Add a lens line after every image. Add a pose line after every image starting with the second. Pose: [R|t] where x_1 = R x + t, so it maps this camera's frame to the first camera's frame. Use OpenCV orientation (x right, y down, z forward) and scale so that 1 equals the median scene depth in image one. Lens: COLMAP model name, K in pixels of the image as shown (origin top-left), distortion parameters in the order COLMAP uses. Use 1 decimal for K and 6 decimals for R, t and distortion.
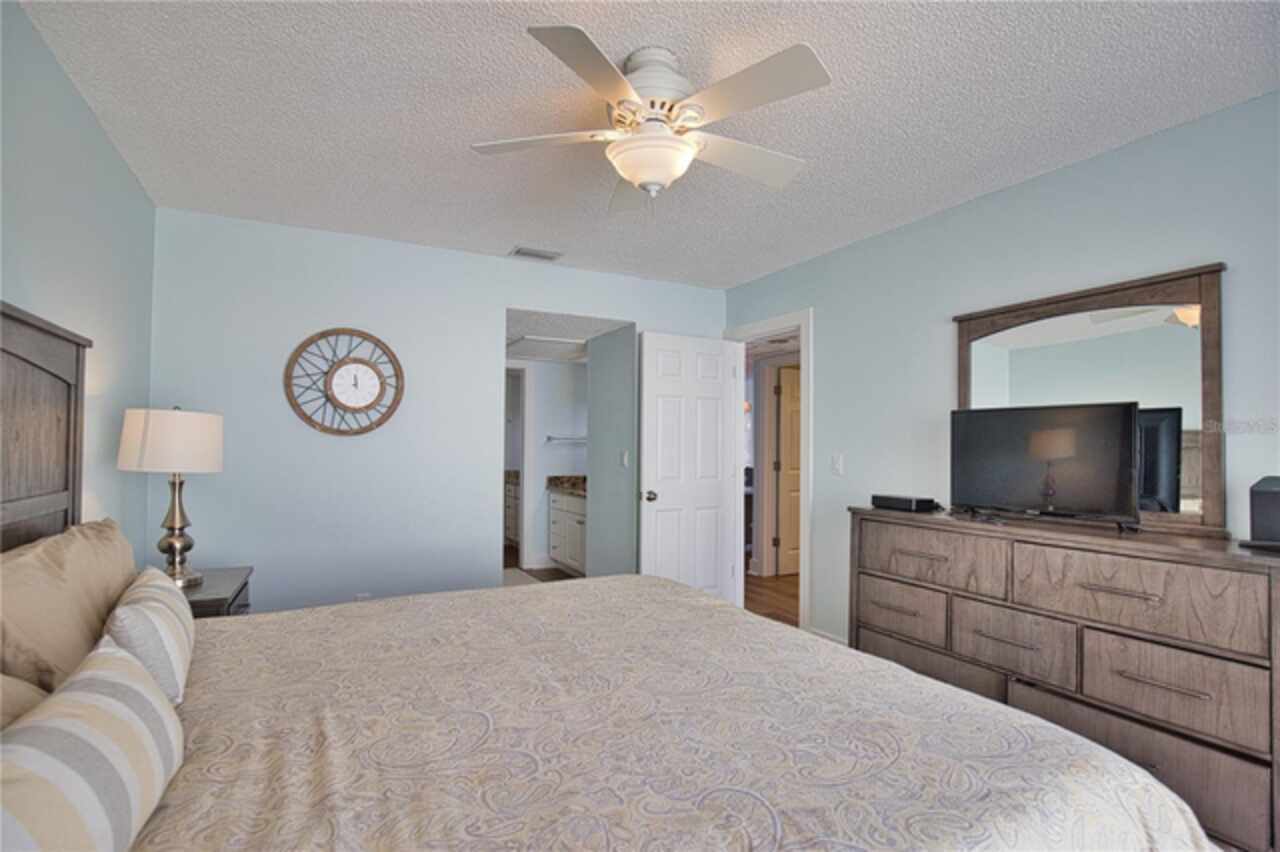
lens RADIAL K [[619.2, 0, 650.5], [0, 619.2, 436.9], [0, 0, 1]] dist [-0.020319, 0.000284]
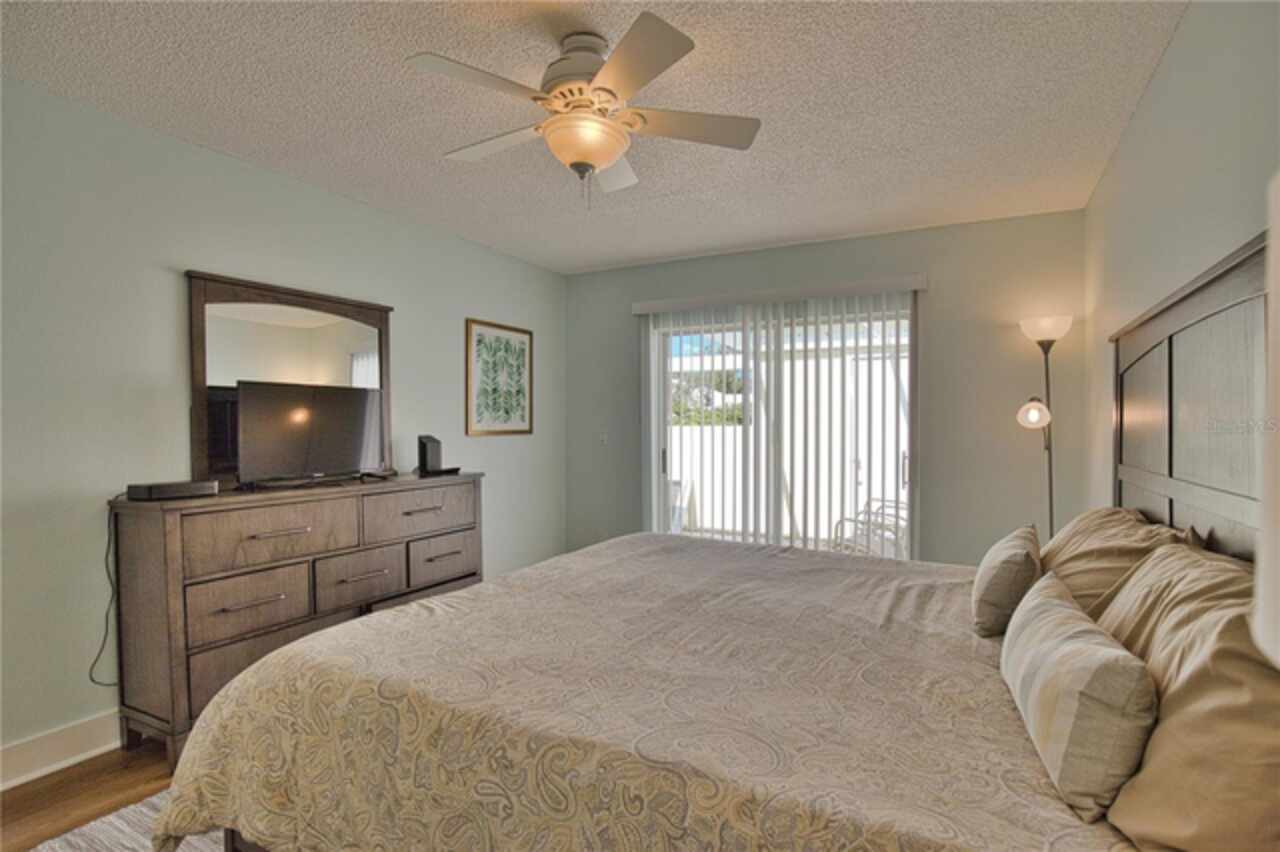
lens RADIAL K [[619.2, 0, 650.5], [0, 619.2, 436.9], [0, 0, 1]] dist [-0.020319, 0.000284]
pose [[-0.558302, -0.025503, 0.829245, -0.717777], [-0.019571, 0.999654, 0.017568, 0.016629], [-0.829407, -0.006421, -0.558608, 1.148869]]
